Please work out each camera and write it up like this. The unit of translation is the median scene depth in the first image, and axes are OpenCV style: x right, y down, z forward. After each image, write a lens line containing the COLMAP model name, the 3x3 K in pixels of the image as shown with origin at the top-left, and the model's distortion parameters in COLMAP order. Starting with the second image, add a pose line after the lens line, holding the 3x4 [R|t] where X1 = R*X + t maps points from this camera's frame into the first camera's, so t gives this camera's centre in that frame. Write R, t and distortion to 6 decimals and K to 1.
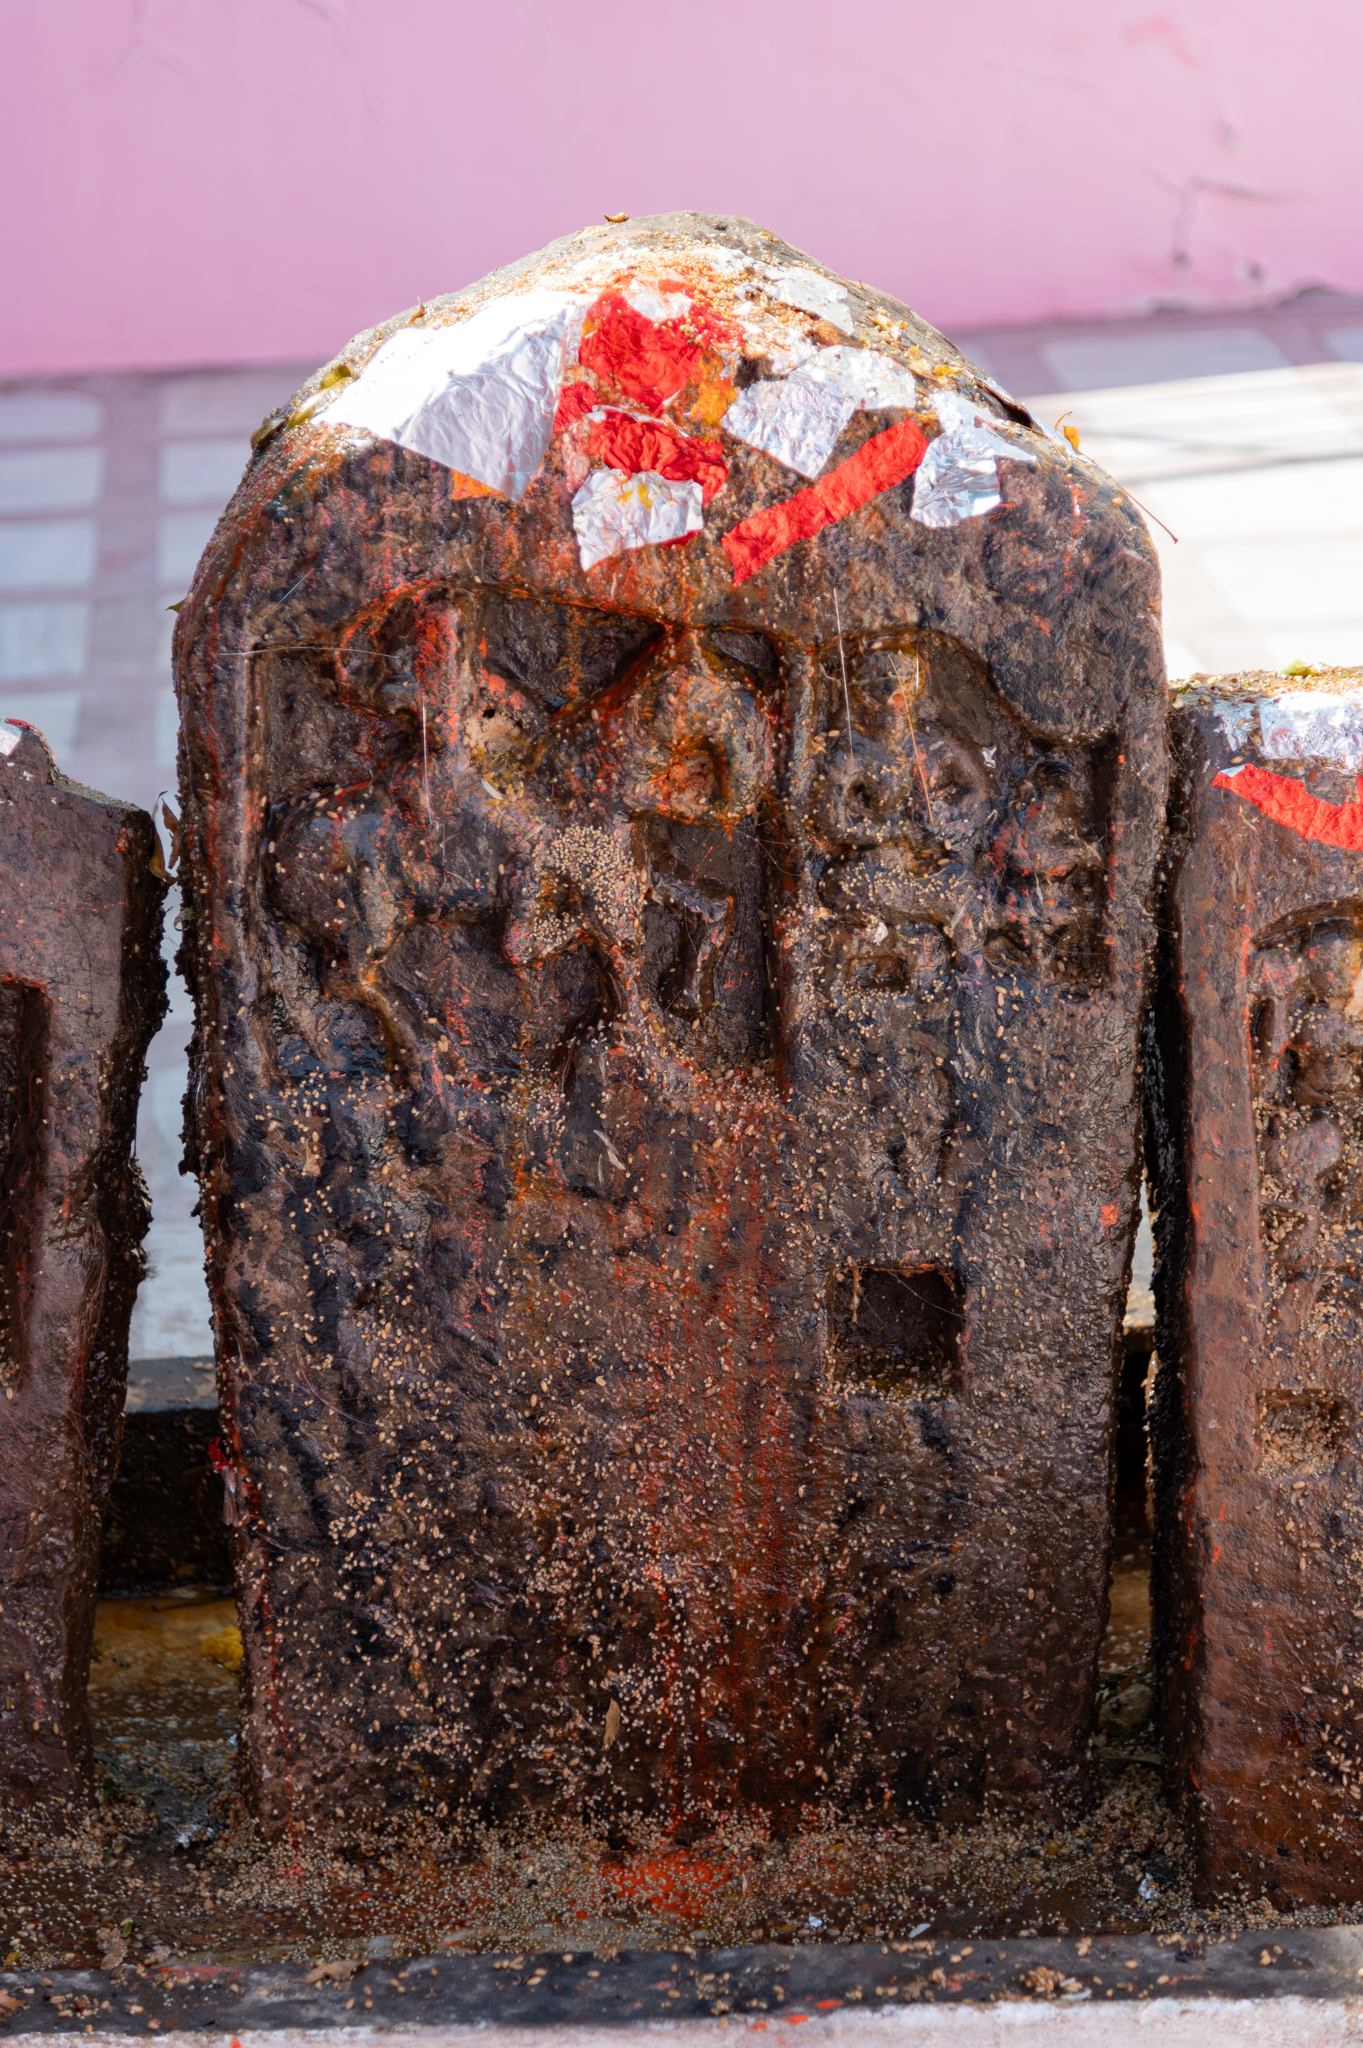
lens RADIAL K [[4849.2, 0, 681.5], [0, 4849.2, 1024.0], [0, 0, 1]] dist [-0.076341, 0.571721]
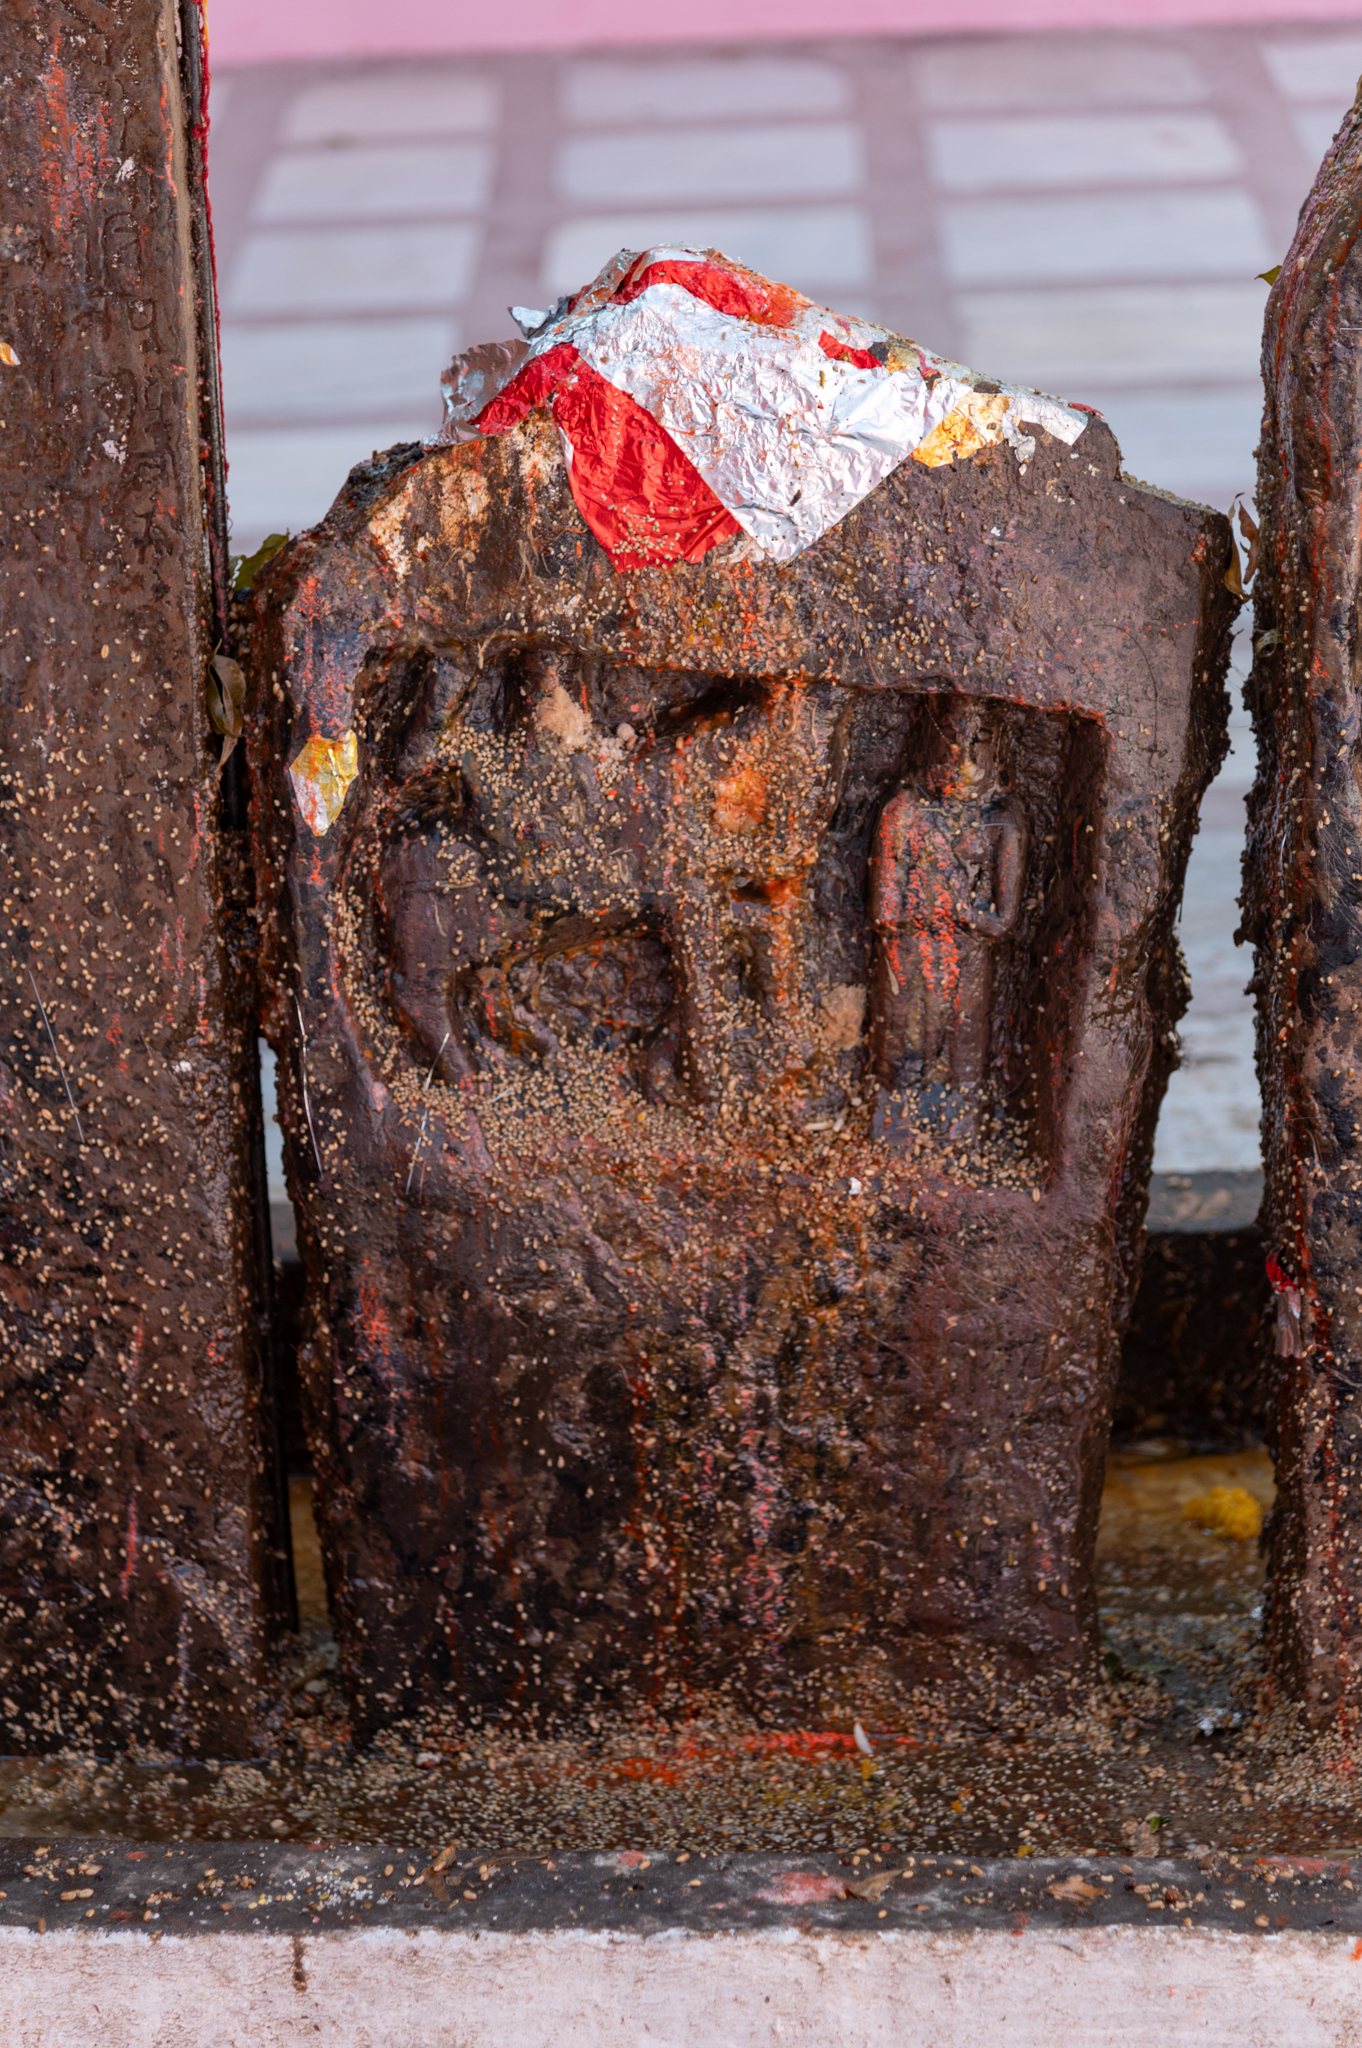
lens RADIAL K [[5864.1, 0, 681.0], [0, 5864.1, 1024.0], [0, 0, 1]] dist [0.001269, -0.068460]
pose [[0.995525, 0.026655, -0.090666, -0.107786], [-0.024235, 0.999323, 0.027694, 0.018920], [0.091342, -0.025373, 0.995496, -0.036944]]
